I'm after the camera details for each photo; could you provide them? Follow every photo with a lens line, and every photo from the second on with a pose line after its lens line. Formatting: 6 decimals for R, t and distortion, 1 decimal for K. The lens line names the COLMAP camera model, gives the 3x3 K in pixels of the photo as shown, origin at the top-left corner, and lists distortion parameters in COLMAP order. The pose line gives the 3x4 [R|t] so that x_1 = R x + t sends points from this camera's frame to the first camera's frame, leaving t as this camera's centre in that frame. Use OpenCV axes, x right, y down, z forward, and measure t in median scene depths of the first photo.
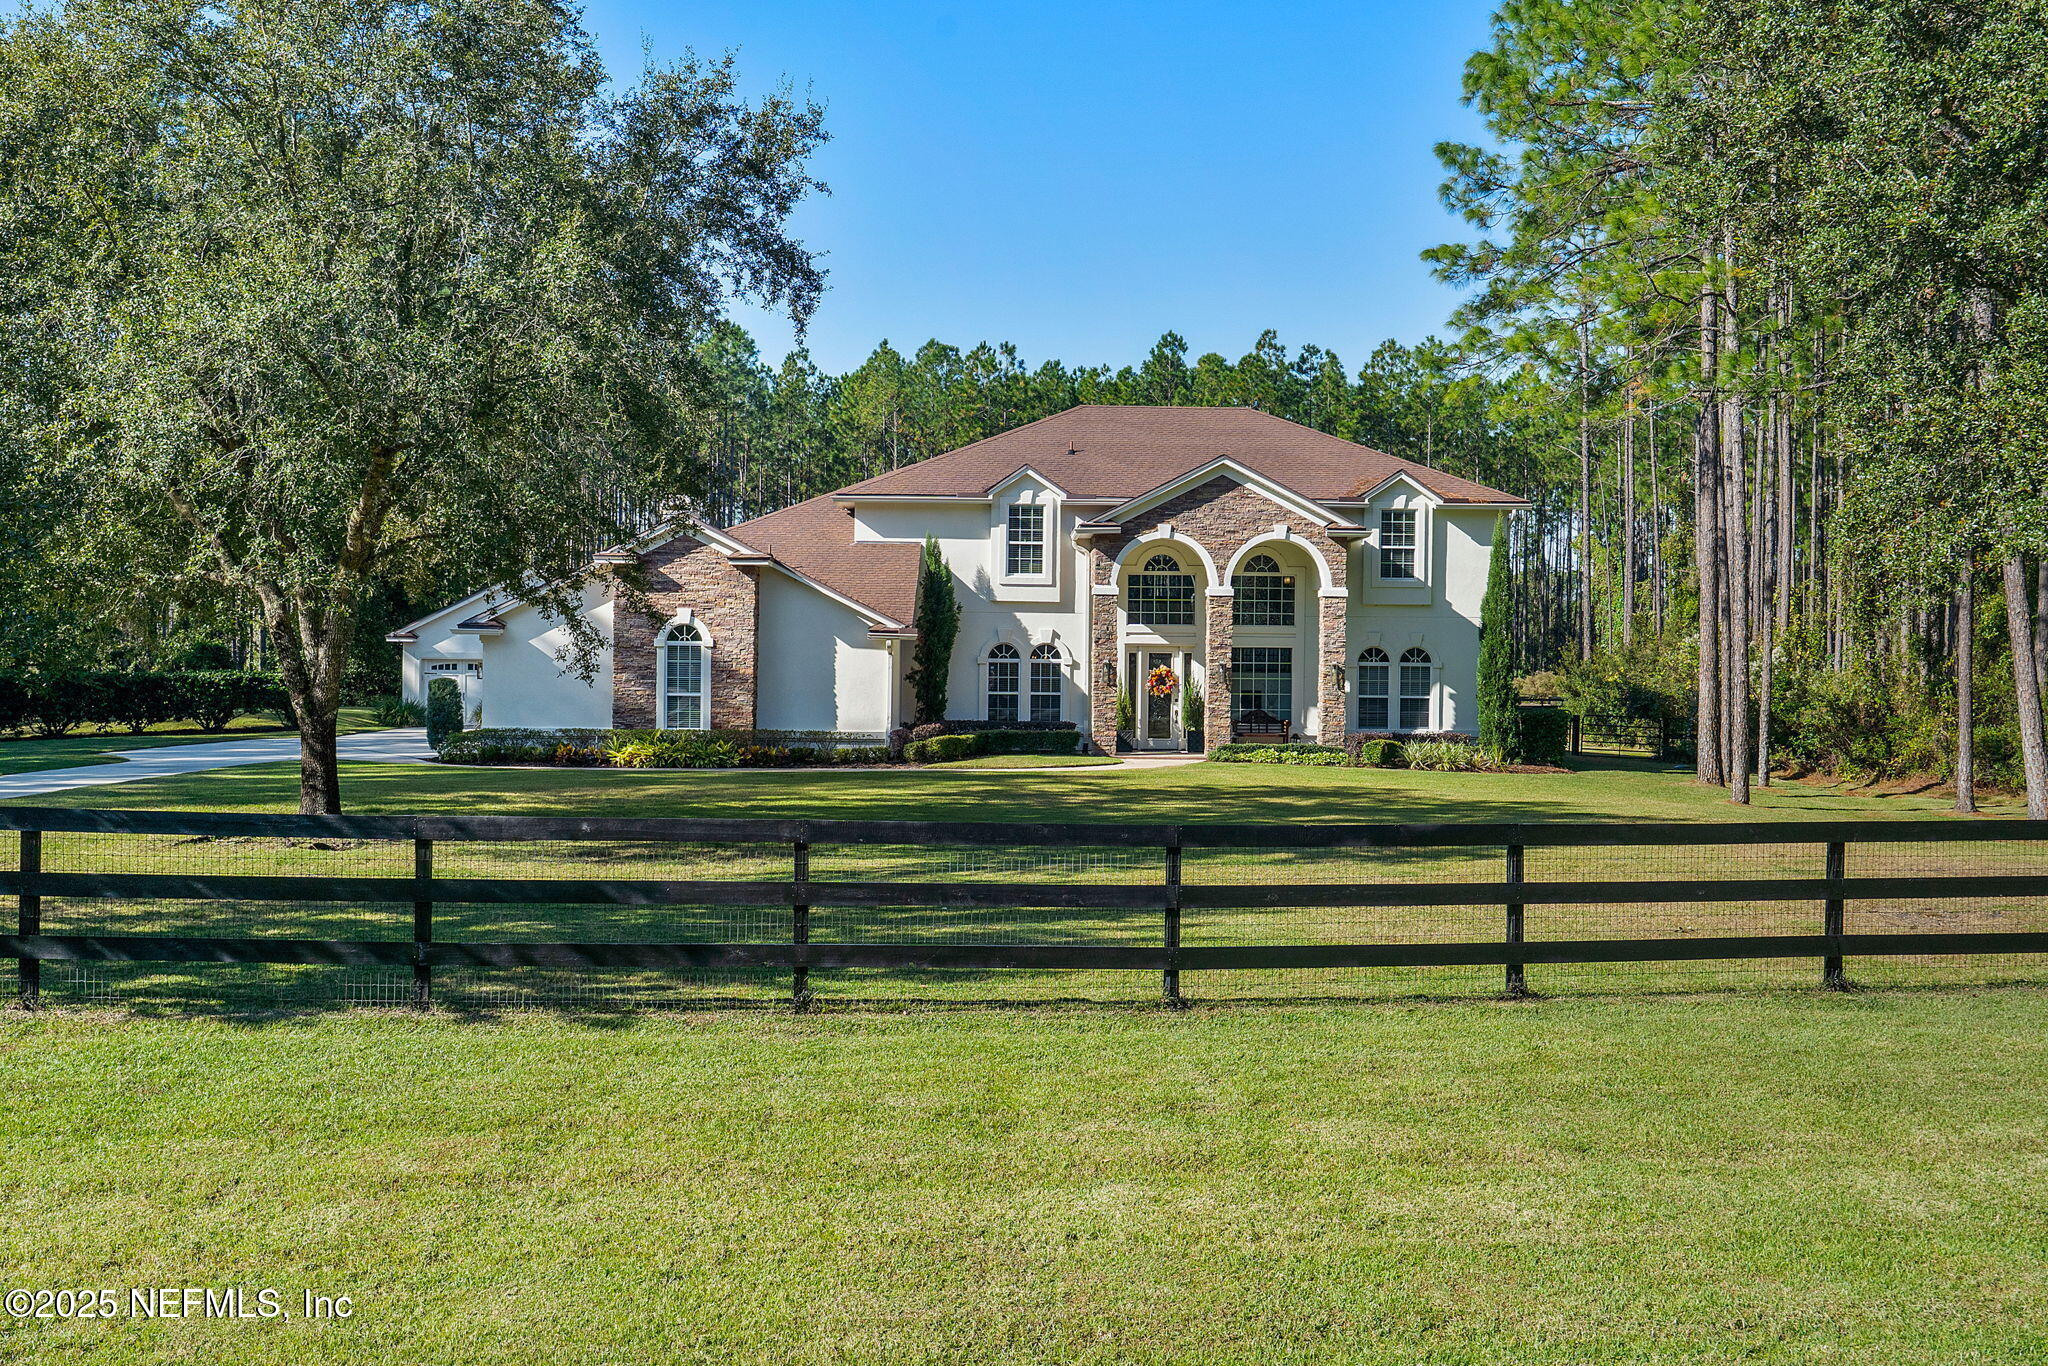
lens RADIAL K [[2295.7, 0, 1028.7], [0, 2295.7, 682.1], [0, 0, 1]] dist [-0.026558, 0.000000]
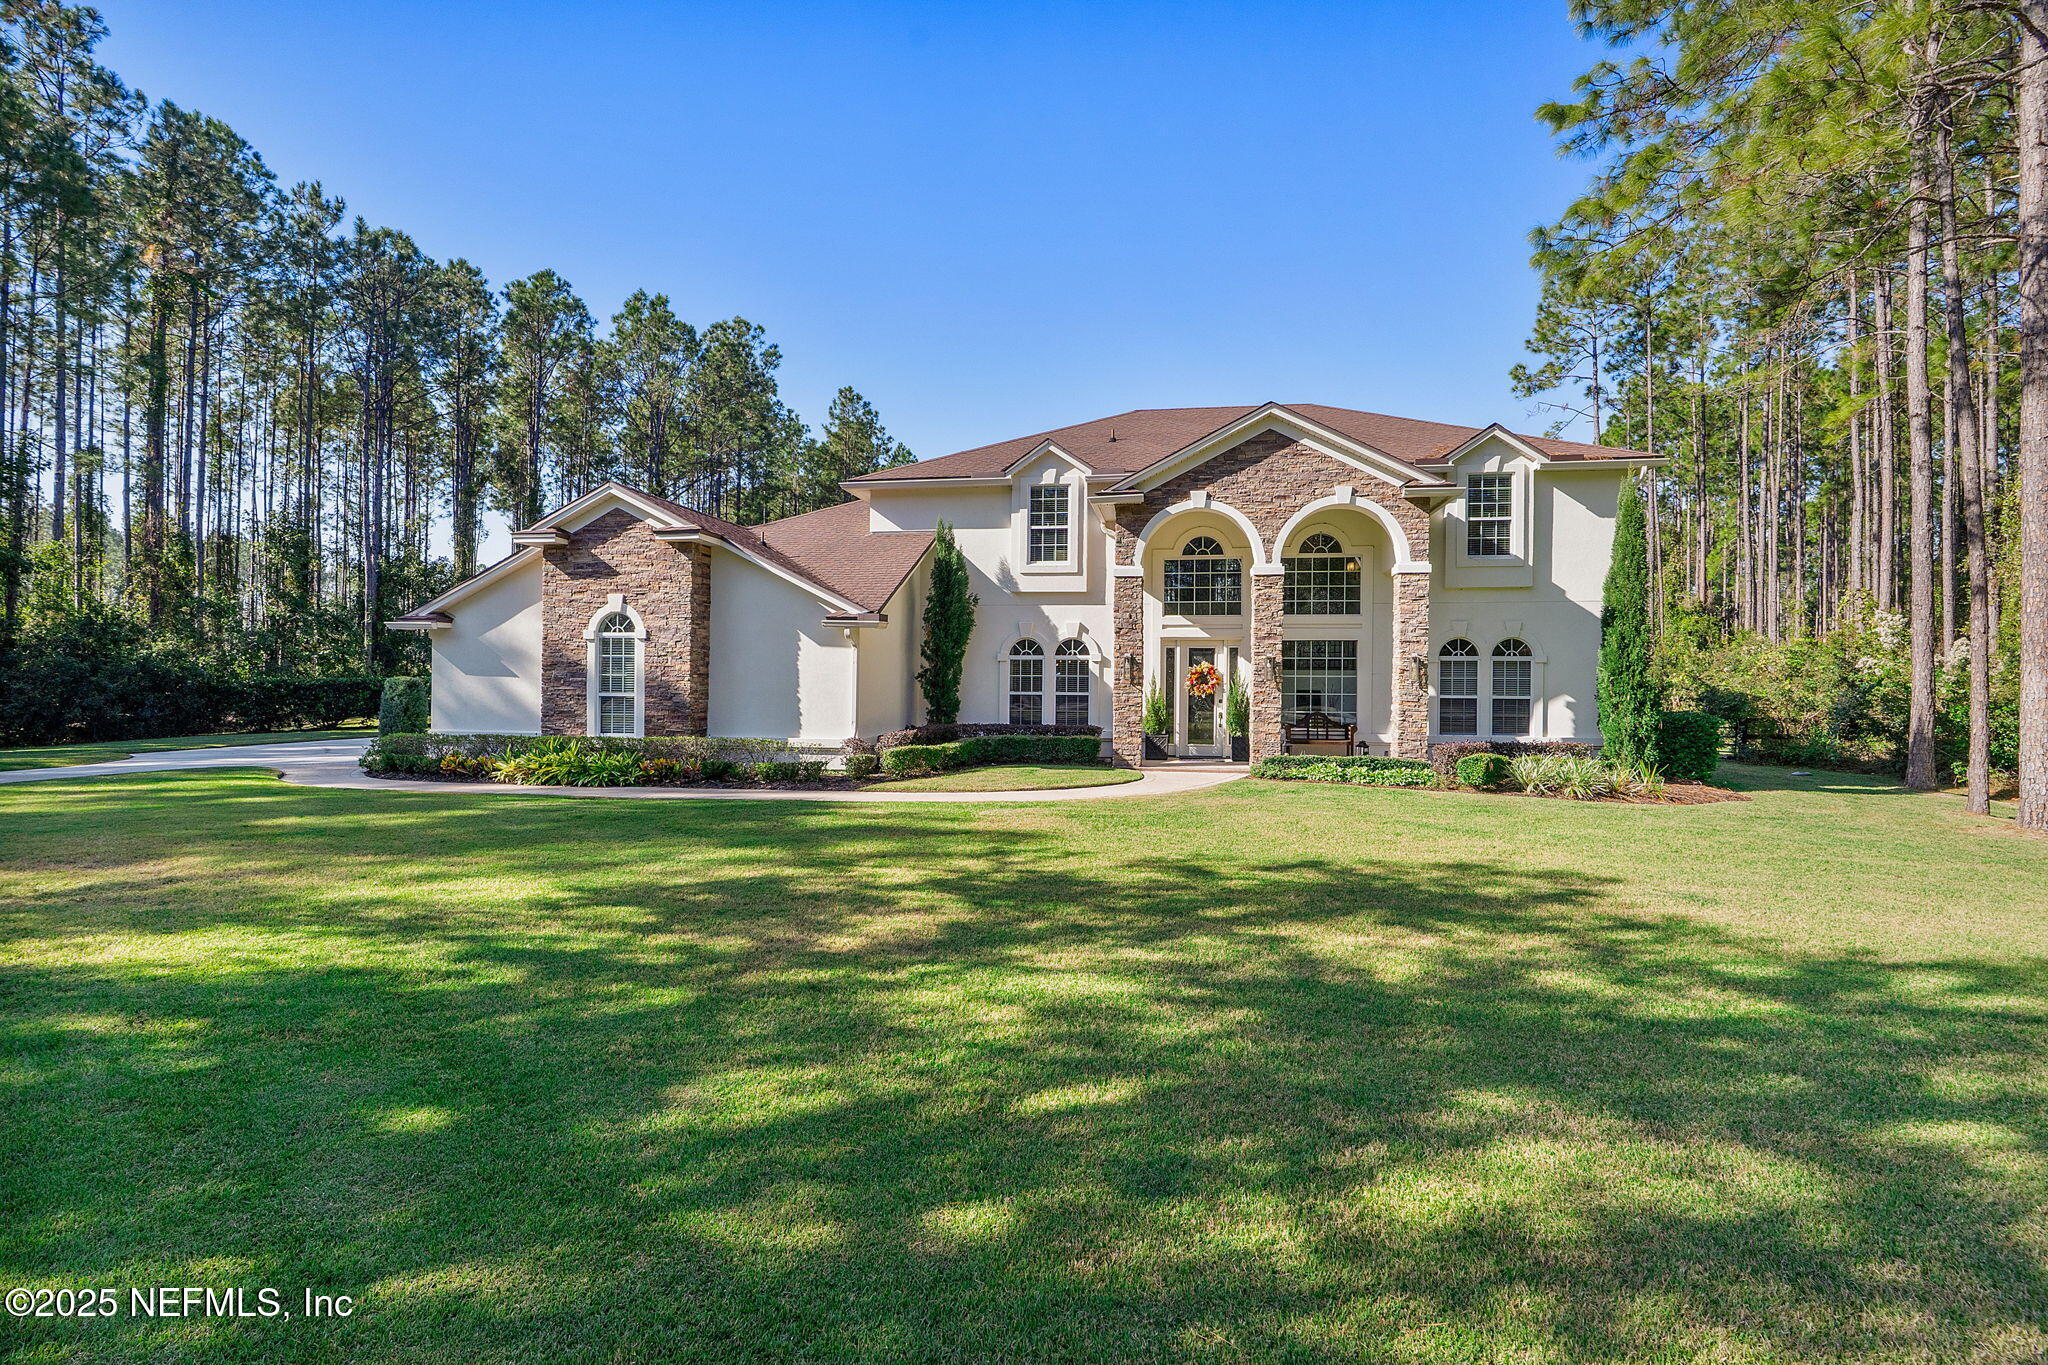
lens RADIAL K [[960.4, 0, 1031.1], [0, 960.4, 690.9], [0, 0, 1]] dist [-0.000580, 0.001047]
pose [[0.980088, -0.001781, -0.198557, 0.066817], [0.001808, 0.999998, -0.000046, 0.003820], [0.198557, -0.000313, 0.980089, 0.627734]]
